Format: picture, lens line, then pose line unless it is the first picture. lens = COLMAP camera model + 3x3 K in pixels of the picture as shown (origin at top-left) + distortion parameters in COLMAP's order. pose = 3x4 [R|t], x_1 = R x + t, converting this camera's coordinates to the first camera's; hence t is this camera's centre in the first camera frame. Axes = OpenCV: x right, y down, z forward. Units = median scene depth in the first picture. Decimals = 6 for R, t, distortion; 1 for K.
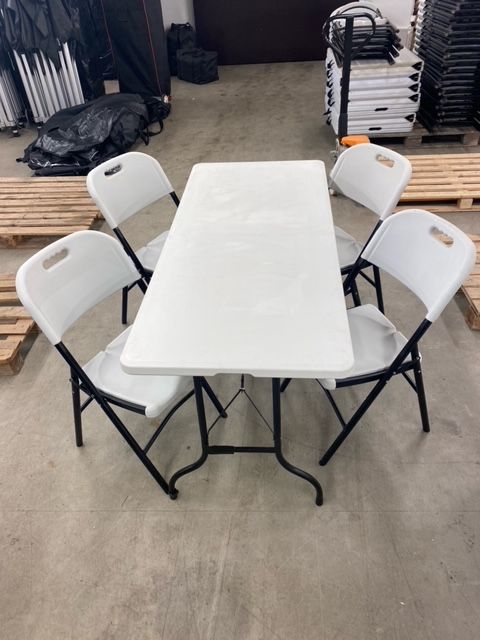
lens RADIAL K [[480.1, 0, 235.9], [0, 480.1, 316.3], [0, 0, 1]] dist [0.023019, -0.016896]
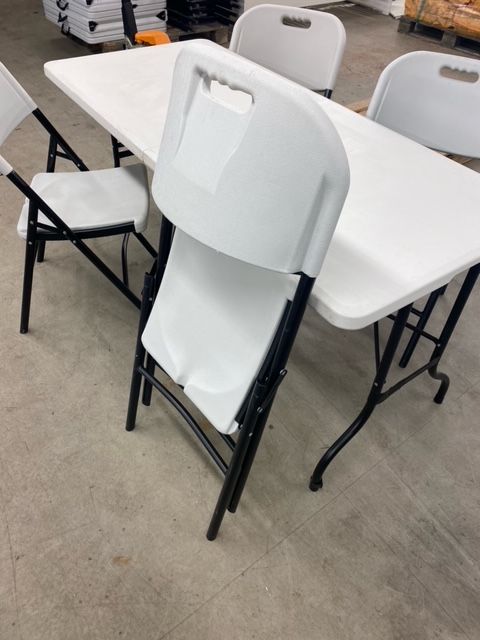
lens RADIAL K [[480.1, 0, 244.2], [0, 480.1, 319.1], [0, 0, 1]] dist [0.023019, -0.016896]
pose [[0.770432, -0.384815, 0.508284, -0.526042], [0.327876, 0.922926, 0.201756, -0.057184], [-0.546747, 0.011215, 0.837223, 0.458100]]
